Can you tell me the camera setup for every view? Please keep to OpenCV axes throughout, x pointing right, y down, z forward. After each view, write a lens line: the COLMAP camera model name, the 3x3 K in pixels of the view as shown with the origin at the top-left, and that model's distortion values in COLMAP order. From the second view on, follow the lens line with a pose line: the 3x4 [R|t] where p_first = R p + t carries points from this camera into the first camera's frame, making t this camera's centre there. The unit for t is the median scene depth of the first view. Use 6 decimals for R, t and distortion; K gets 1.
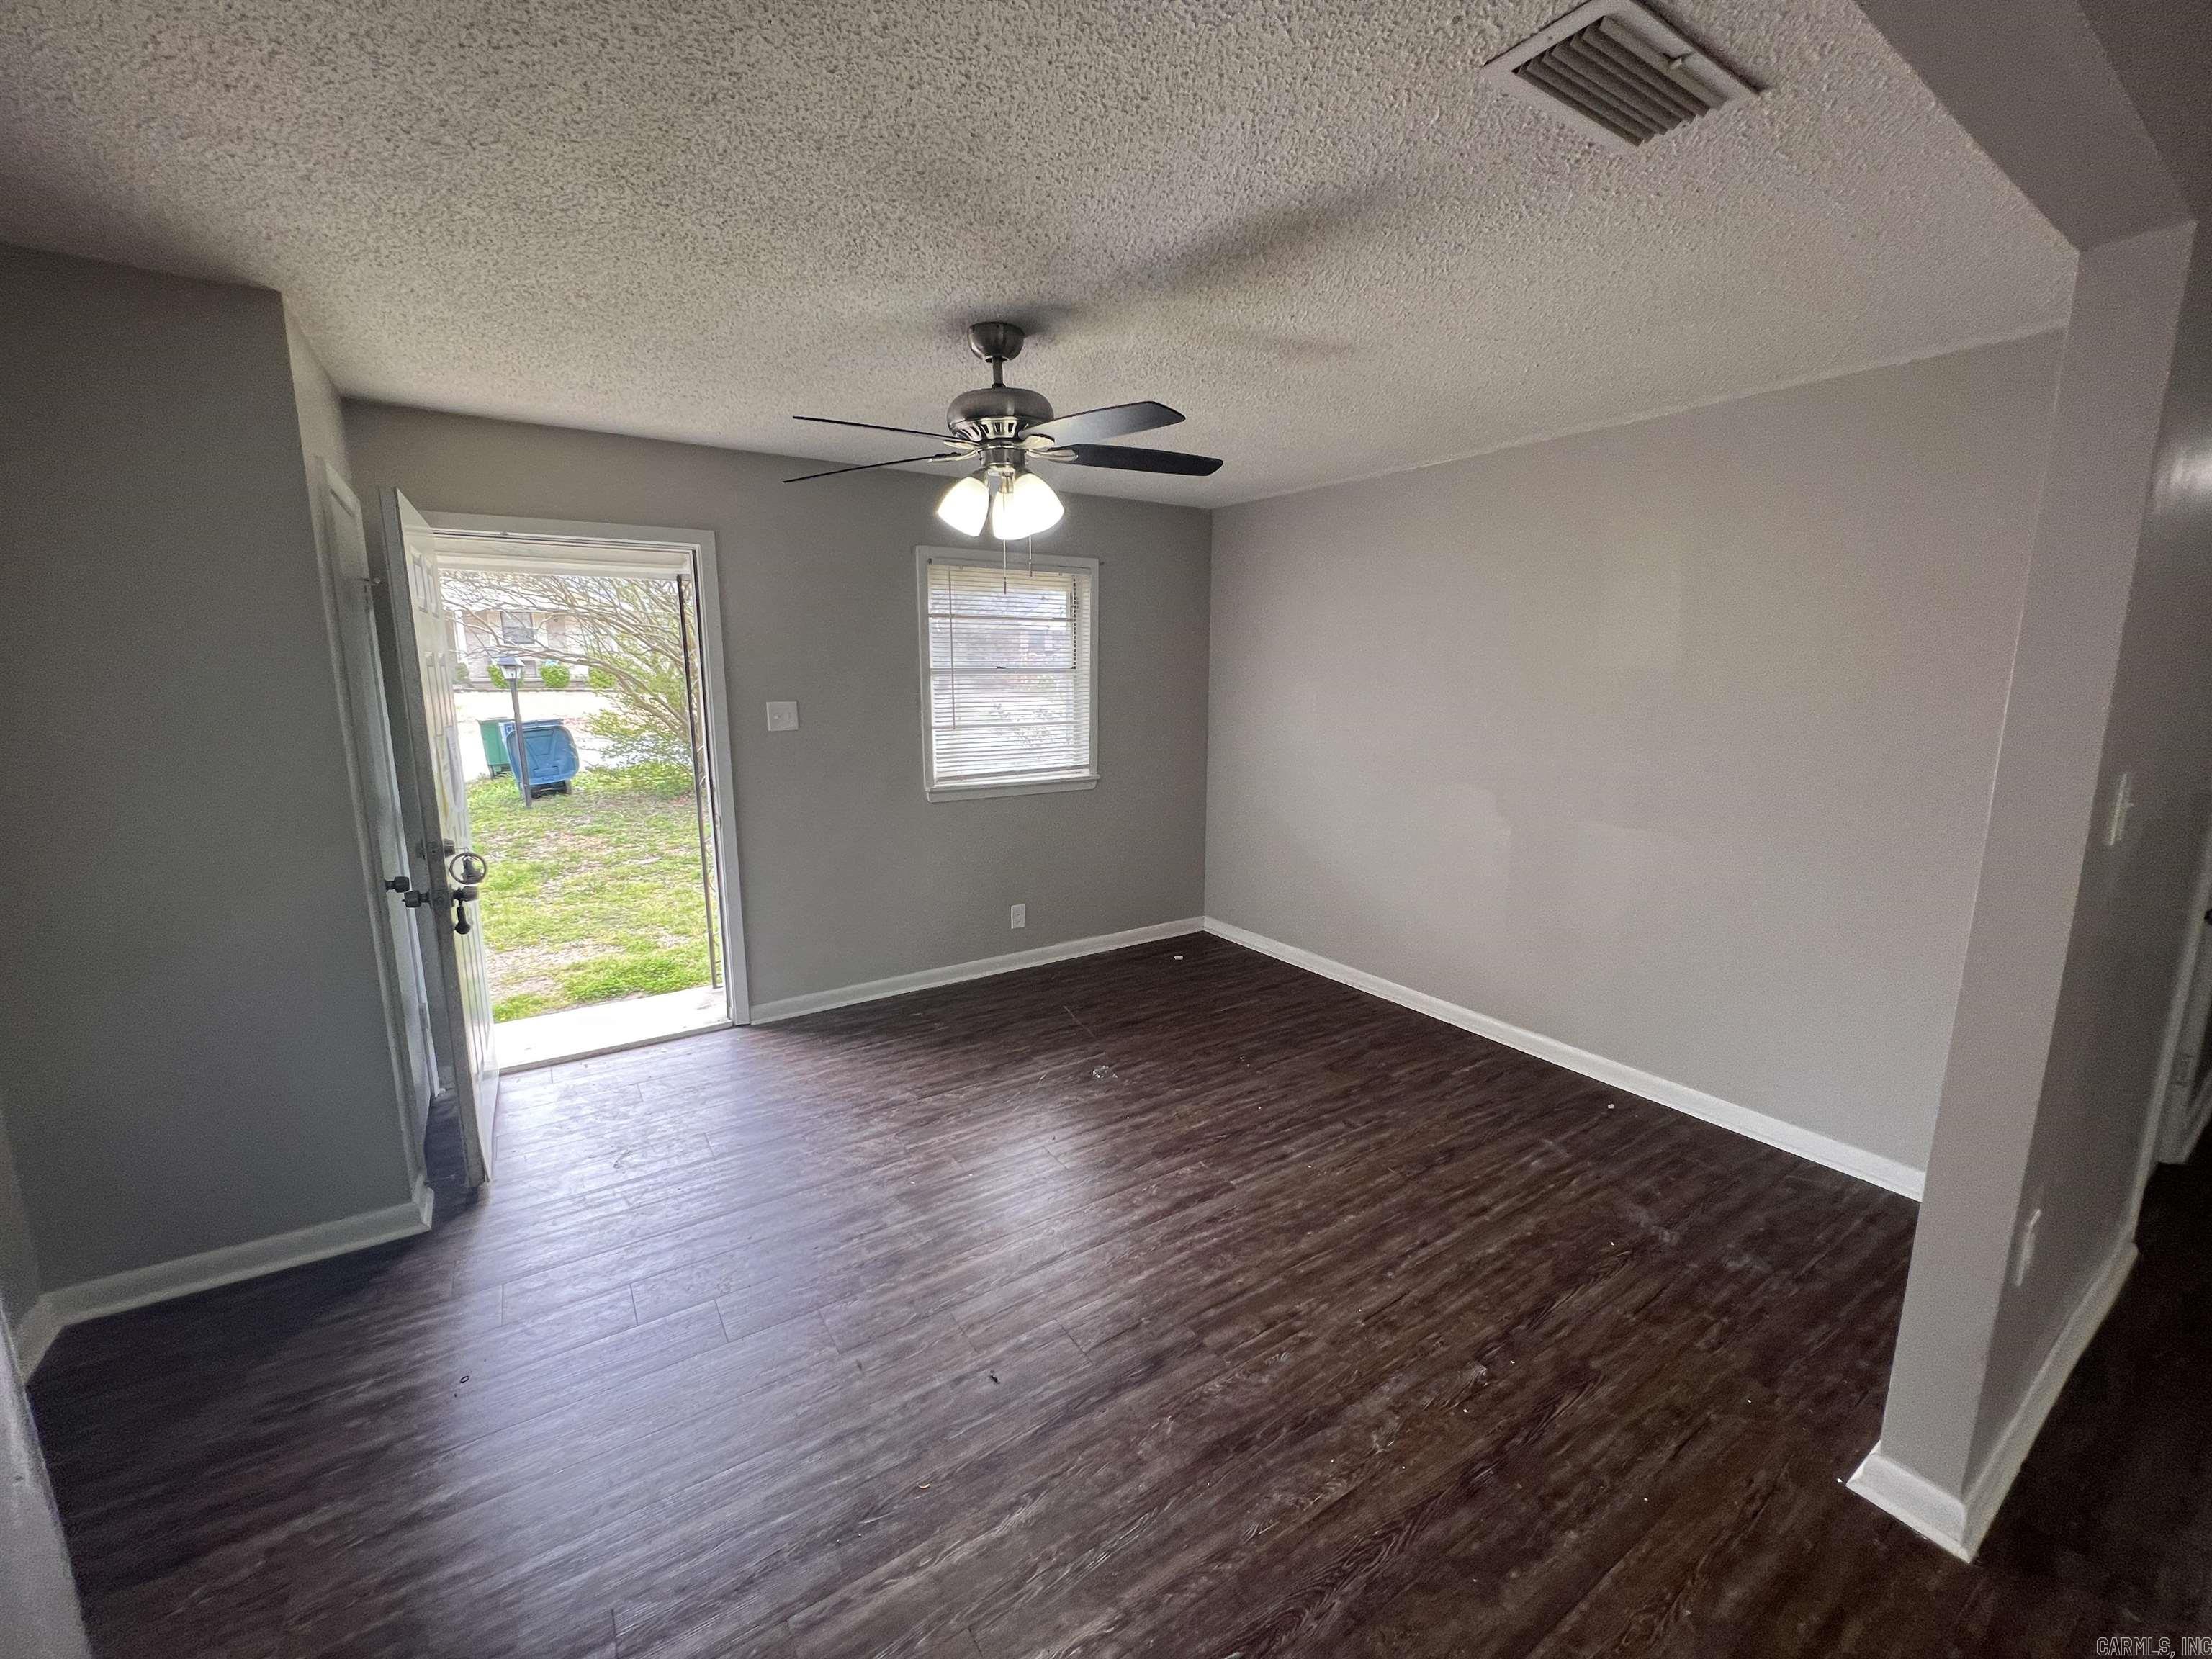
lens RADIAL K [[890.1, 0, 1112.7], [0, 890.1, 829.1], [0, 0, 1]] dist [-0.001214, -0.000288]
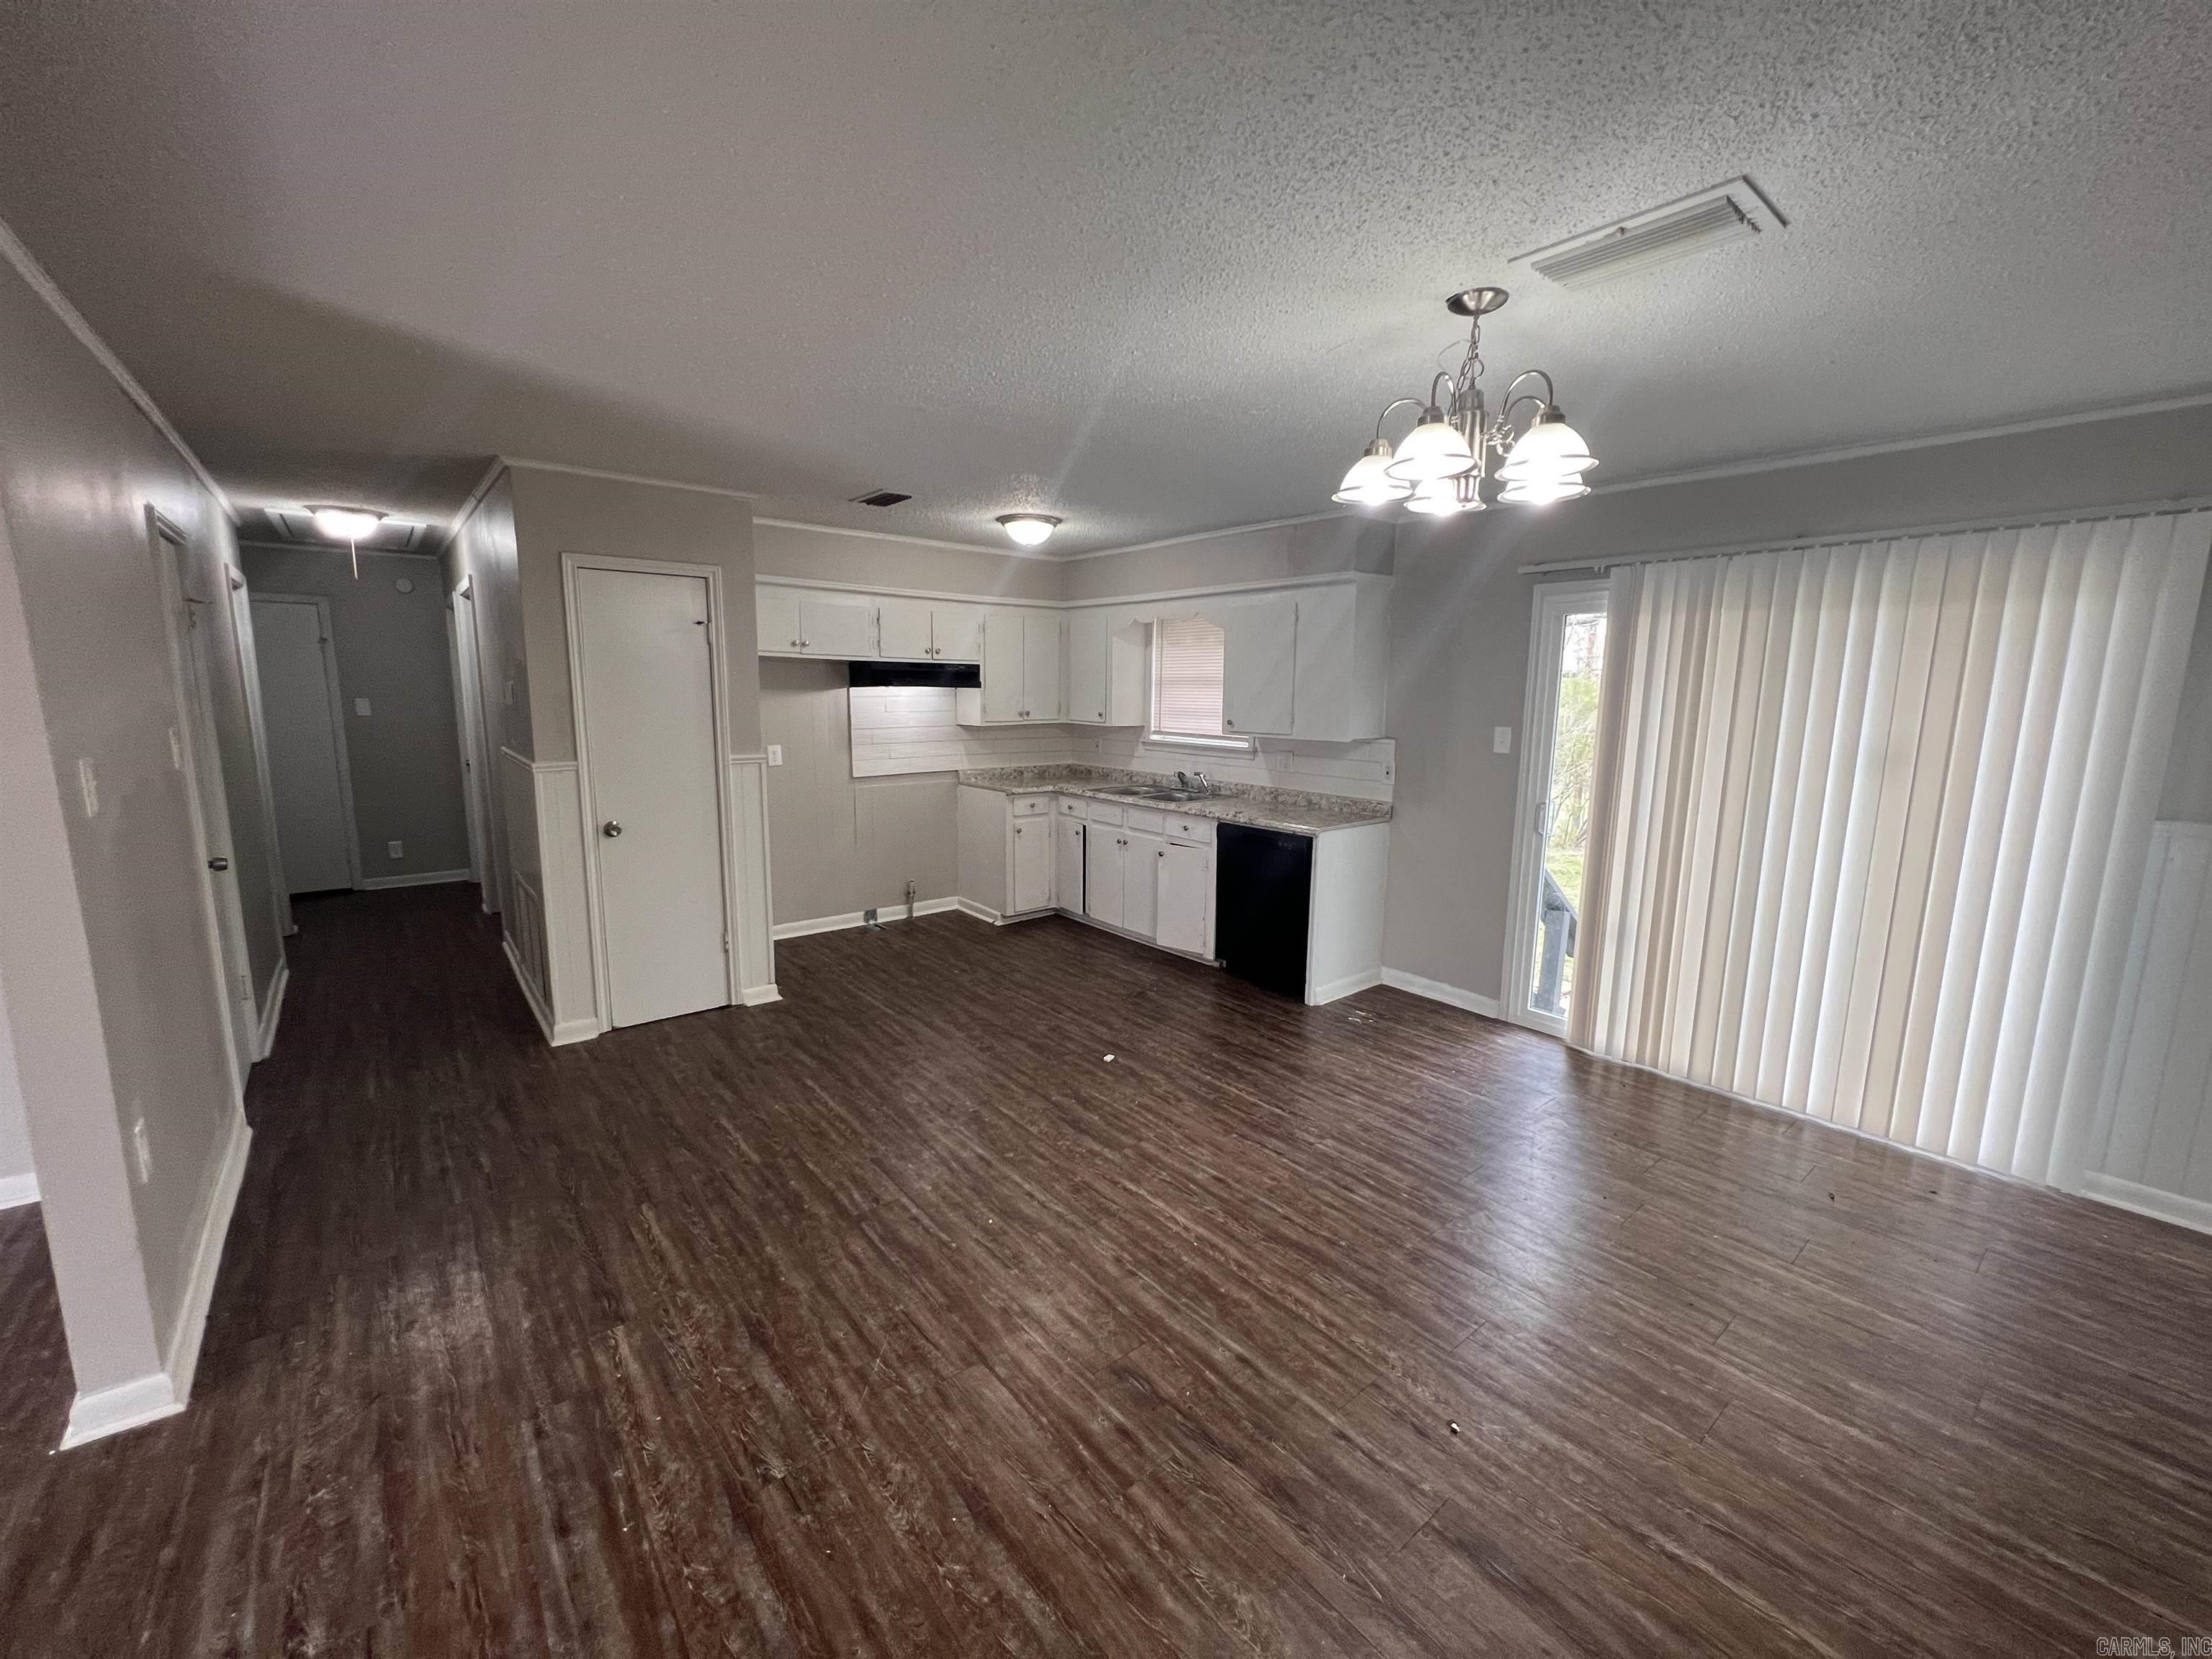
lens RADIAL K [[890.1, 0, 1112.7], [0, 890.1, 829.1], [0, 0, 1]] dist [-0.001214, -0.000288]
pose [[-0.096058, -0.160157, 0.982407, -0.212452], [0.163547, 0.971017, 0.174292, 0.045881], [-0.981848, 0.177412, -0.067080, -0.289032]]
